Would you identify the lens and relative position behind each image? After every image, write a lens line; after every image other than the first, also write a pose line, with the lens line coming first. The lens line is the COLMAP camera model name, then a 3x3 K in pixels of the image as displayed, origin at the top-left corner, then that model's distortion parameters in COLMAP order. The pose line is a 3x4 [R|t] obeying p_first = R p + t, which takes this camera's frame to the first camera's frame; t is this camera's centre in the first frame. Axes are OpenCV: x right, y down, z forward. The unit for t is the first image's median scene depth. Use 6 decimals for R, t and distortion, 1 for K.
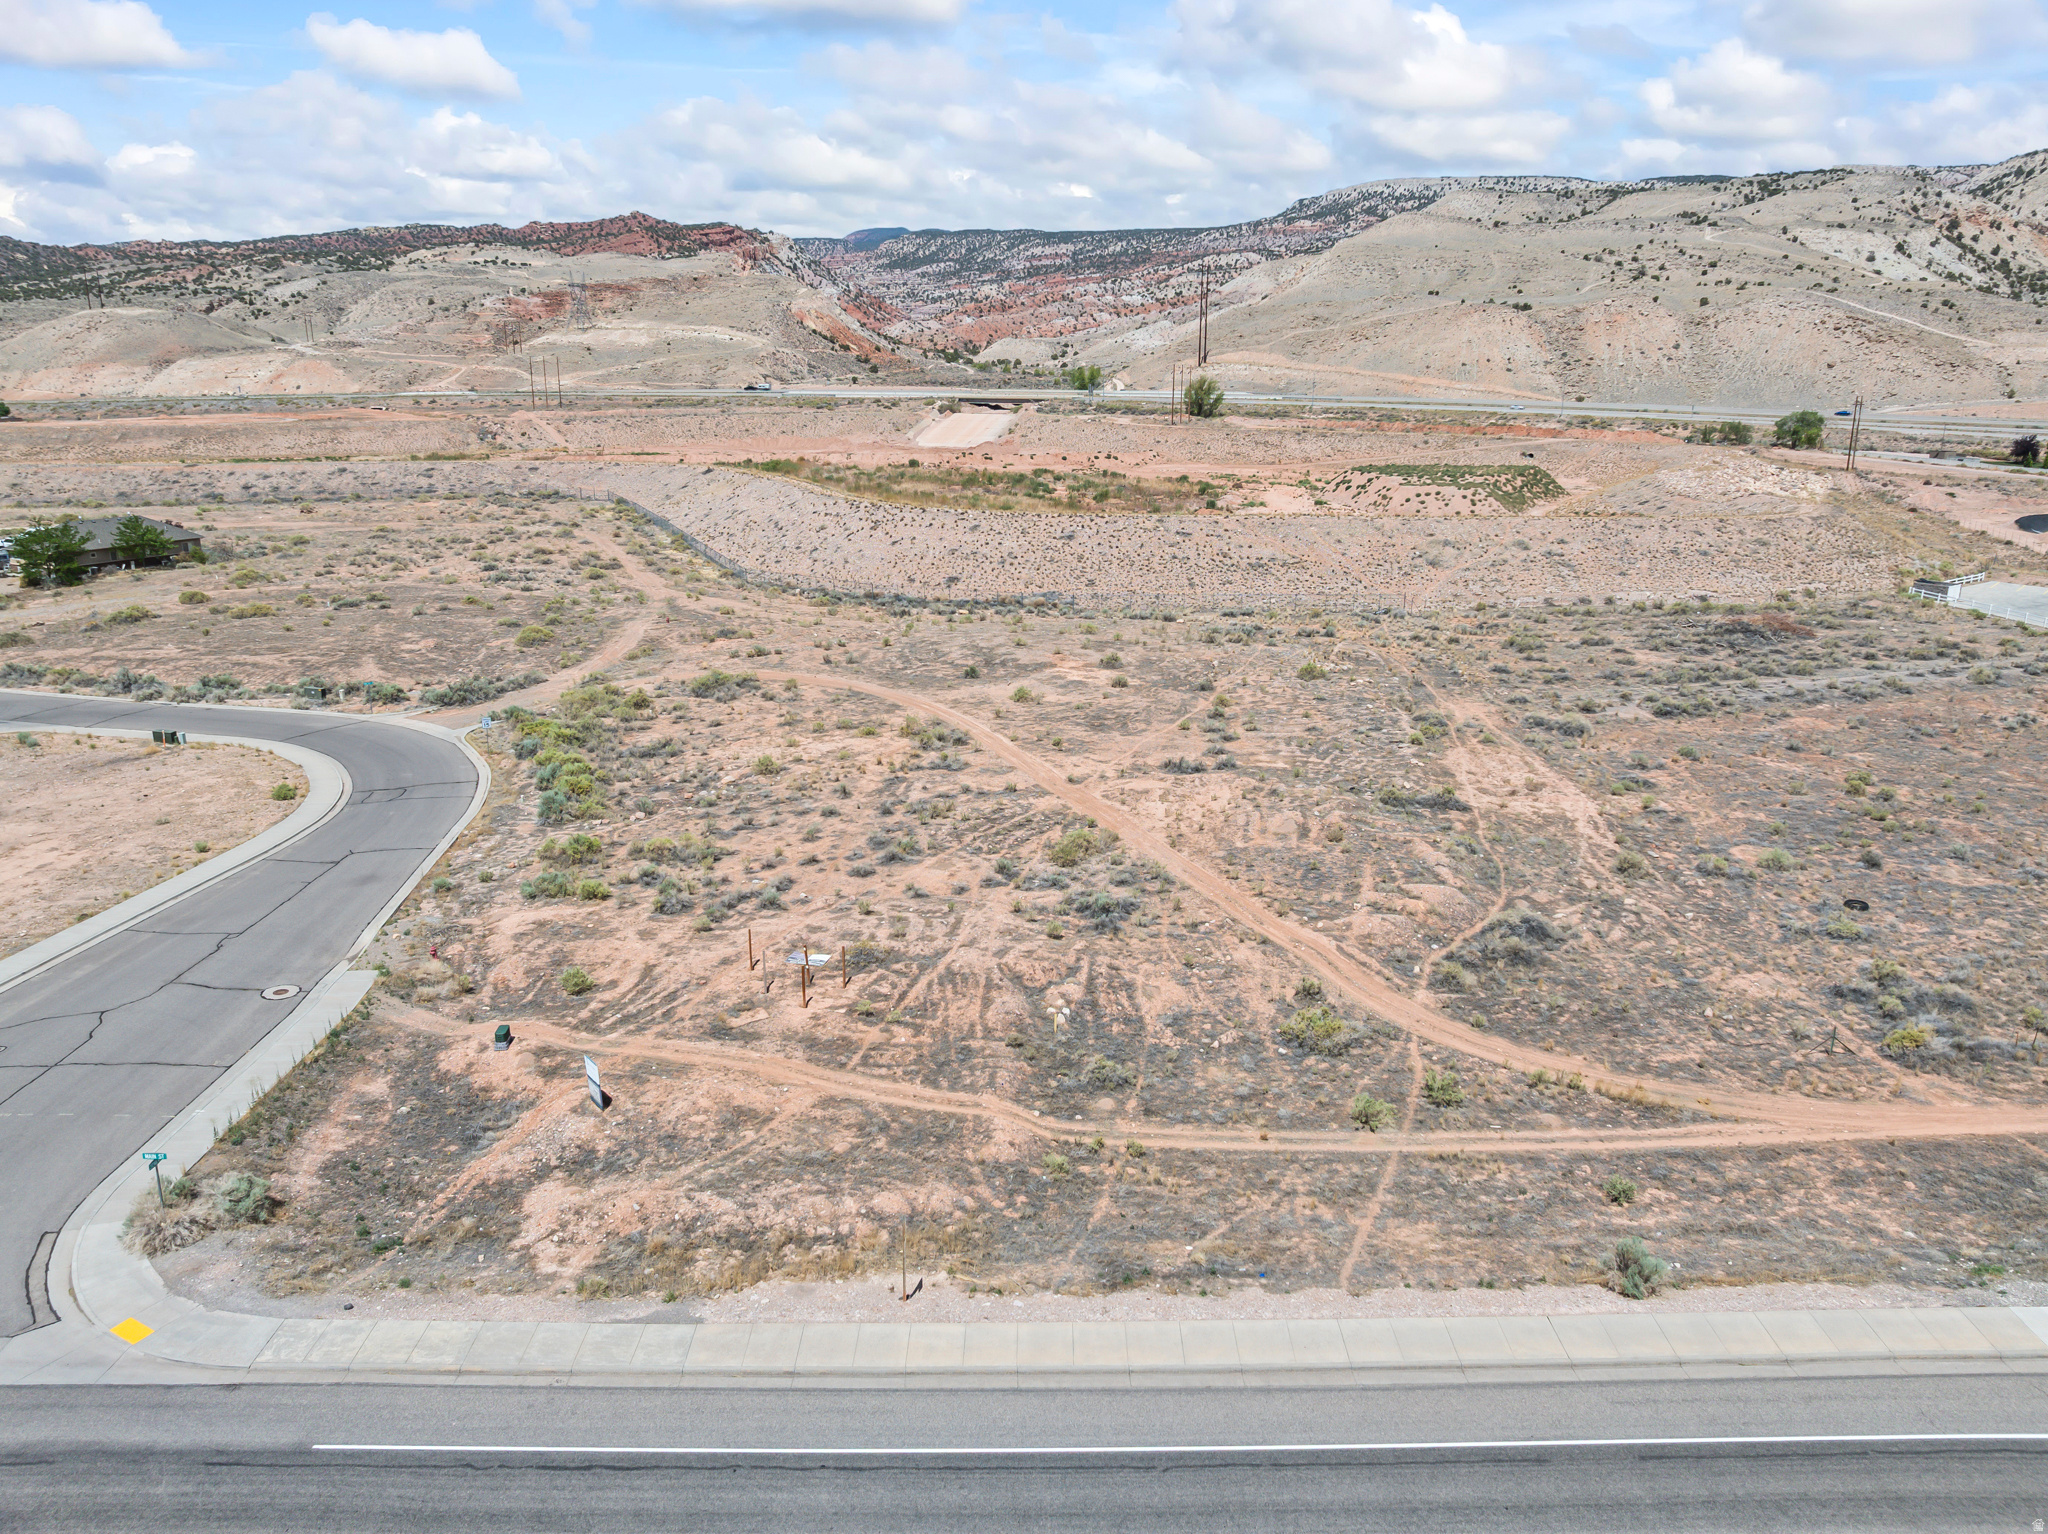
lens RADIAL K [[1442.2, 0, 1034.8], [0, 1442.2, 738.5], [0, 0, 1]] dist [-0.035981, 0.006627]
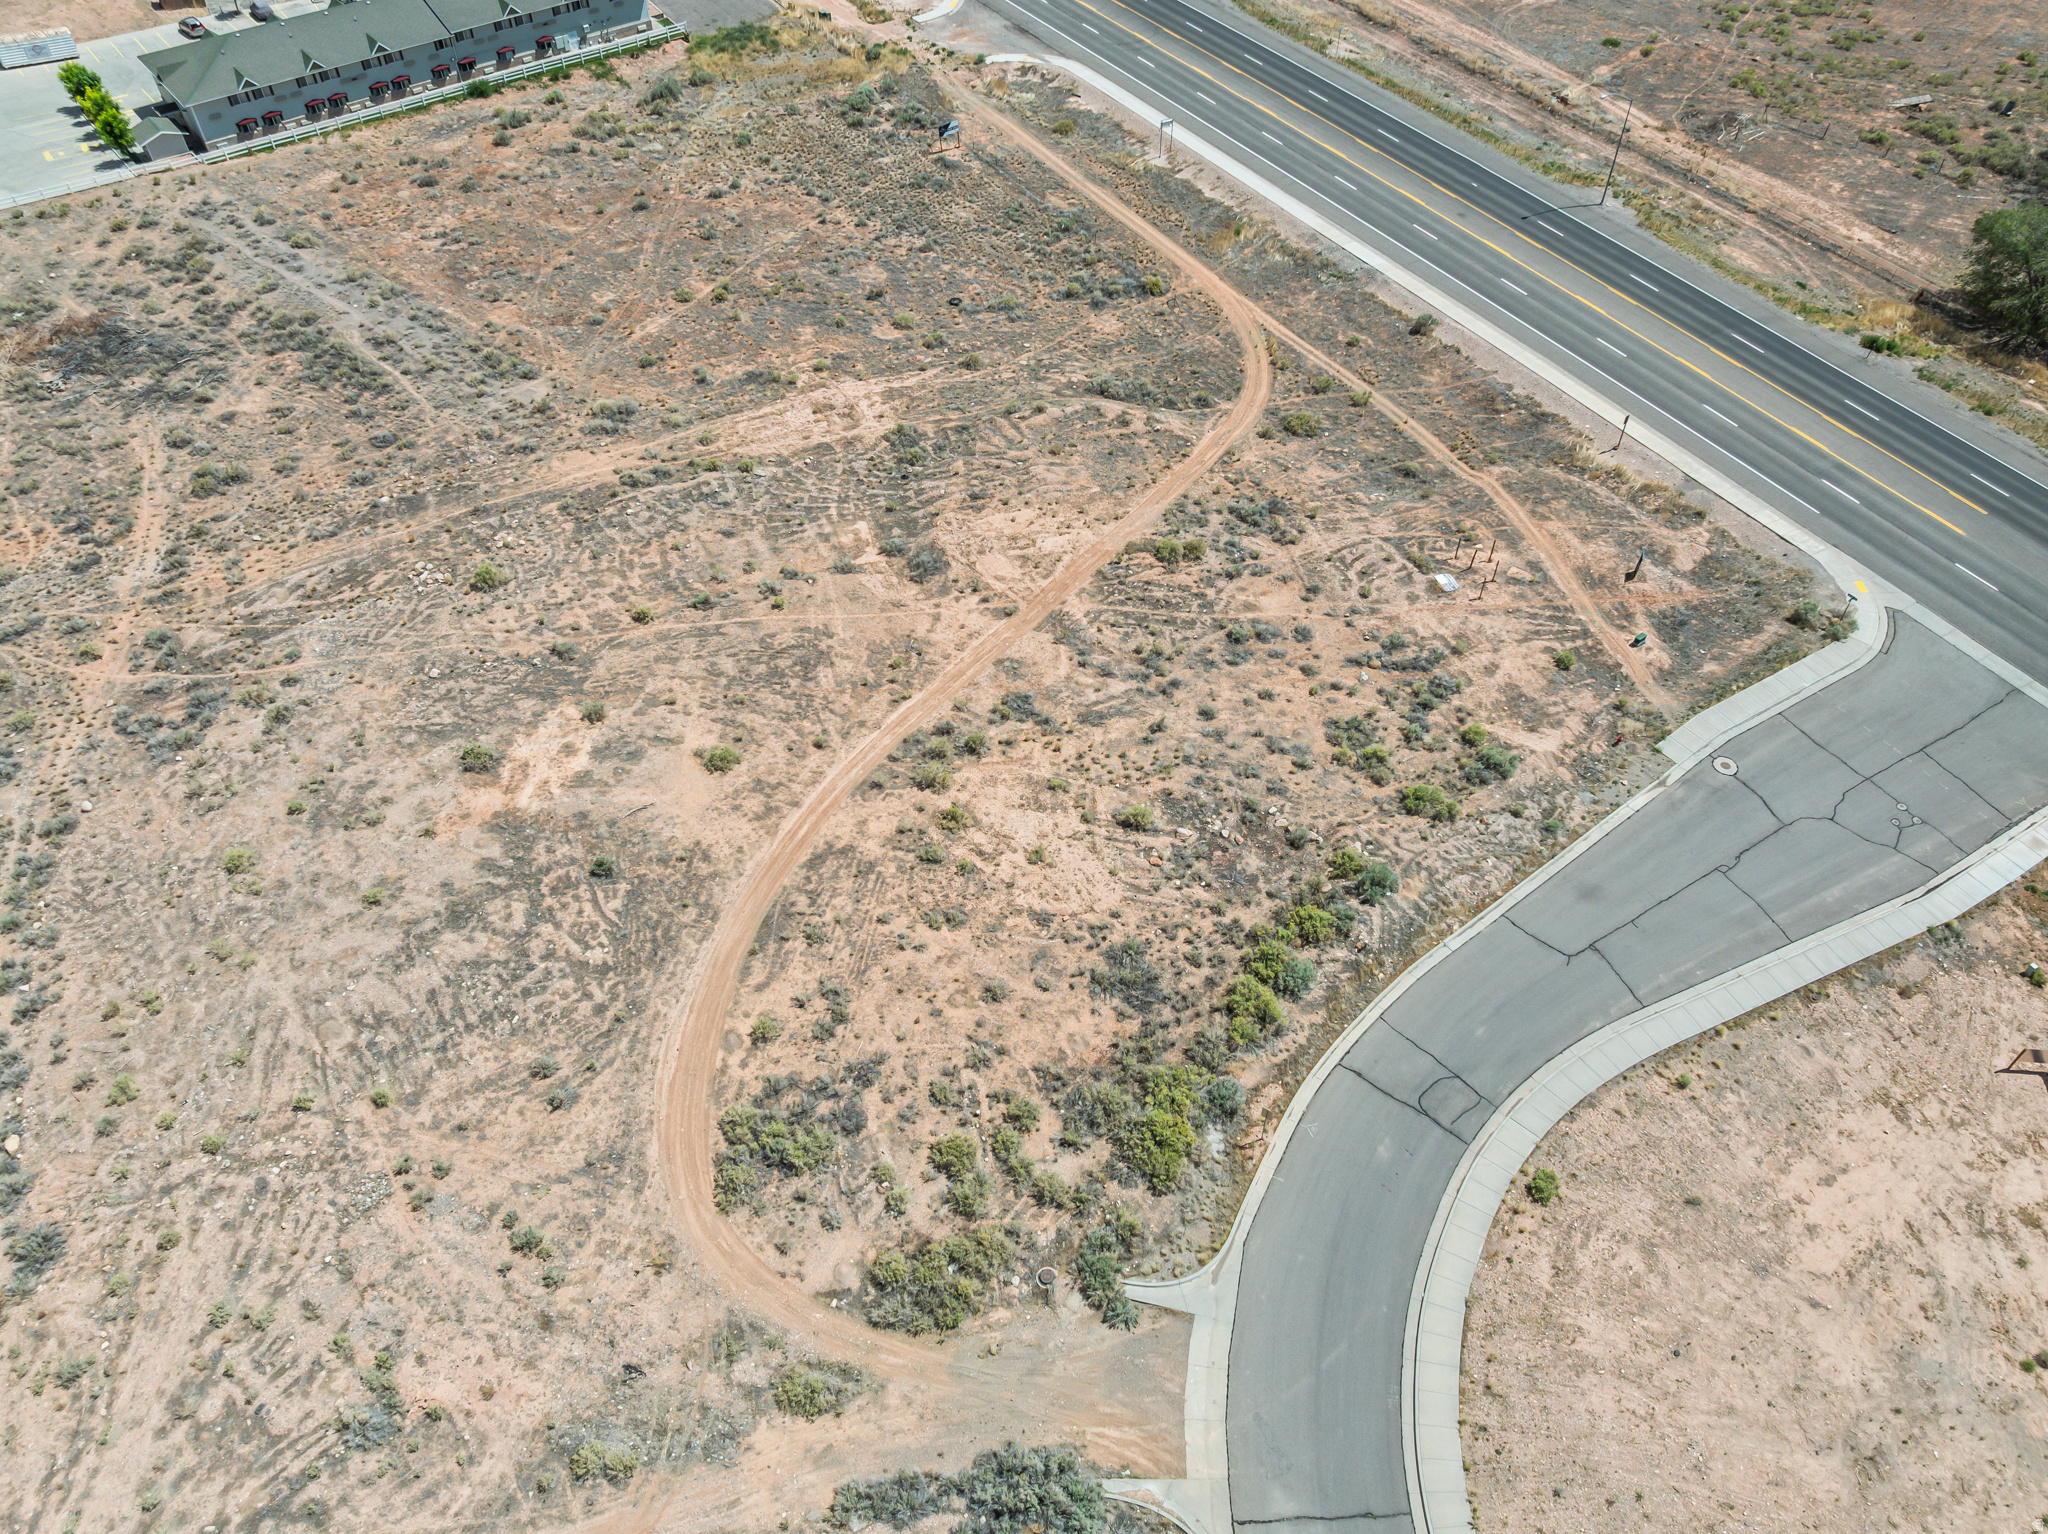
lens RADIAL K [[1440.4, 0, 1035.8], [0, 1440.4, 752.6], [0, 0, 1]] dist [-0.027602, -0.019603]
pose [[-0.505685, -0.632992, 0.586177, -1.003700], [0.210825, 0.568184, 0.795437, -1.125816], [-0.836562, 0.525821, -0.153872, 1.778128]]
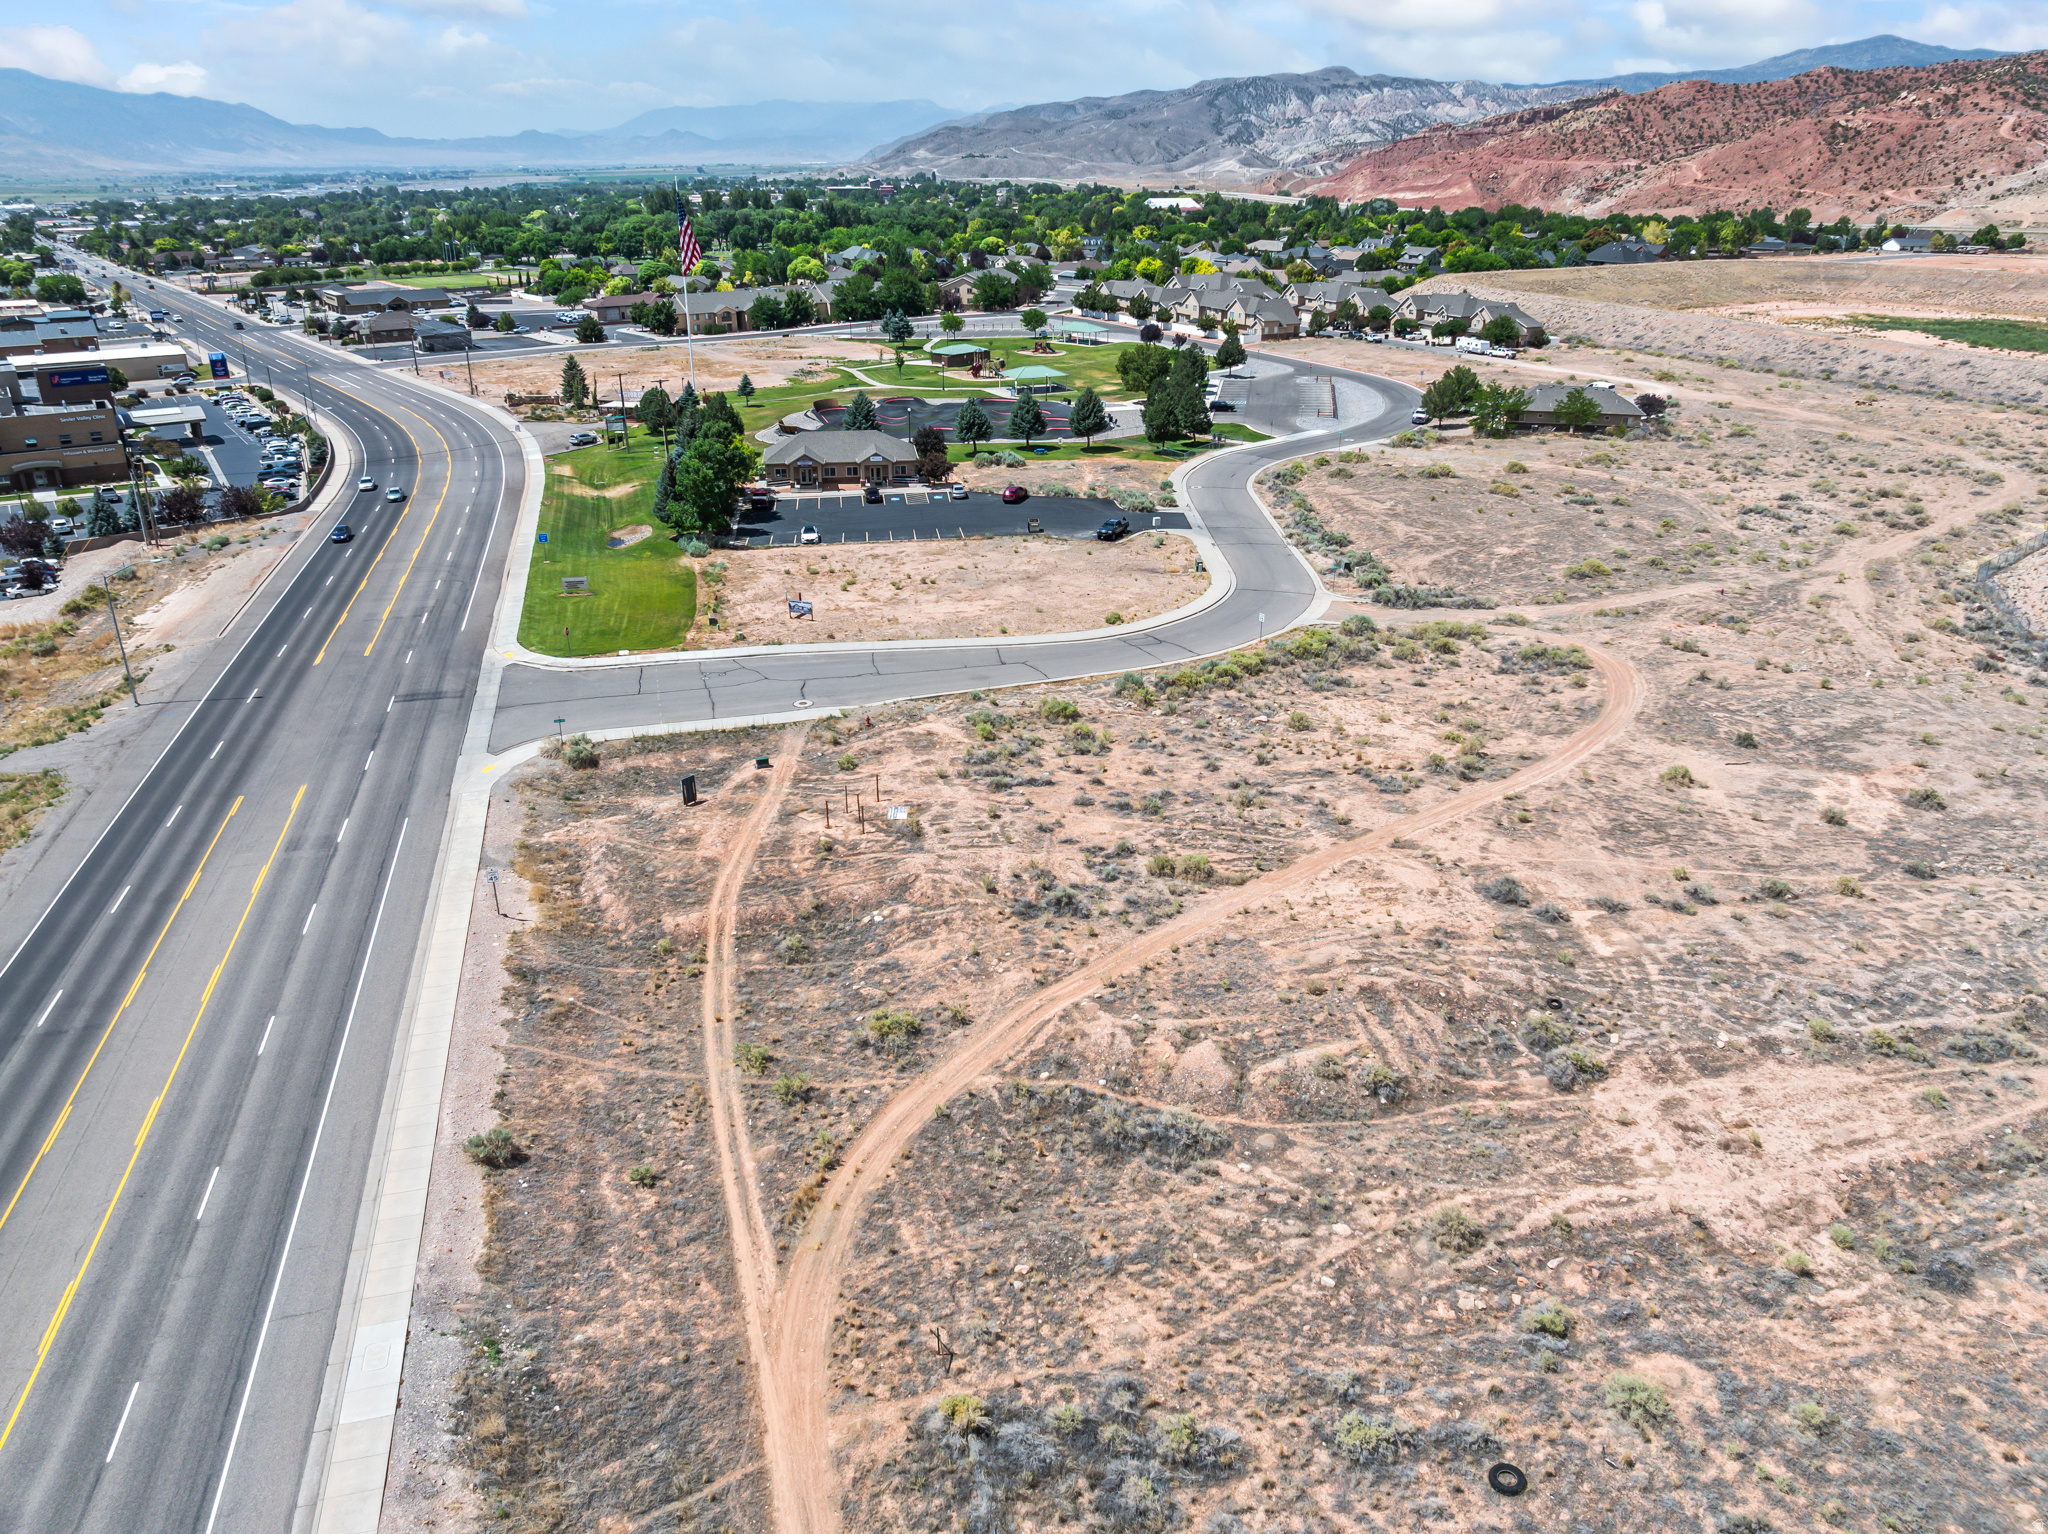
lens RADIAL K [[1436.8, 0, 1034.8], [0, 1436.8, 759.3], [0, 0, 1]] dist [-0.034953, -0.002087]
pose [[0.258886, 0.369268, -0.892535, 1.159092], [-0.238792, 0.919823, 0.311295, -0.380631], [0.935925, 0.132540, 0.326308, 0.681529]]
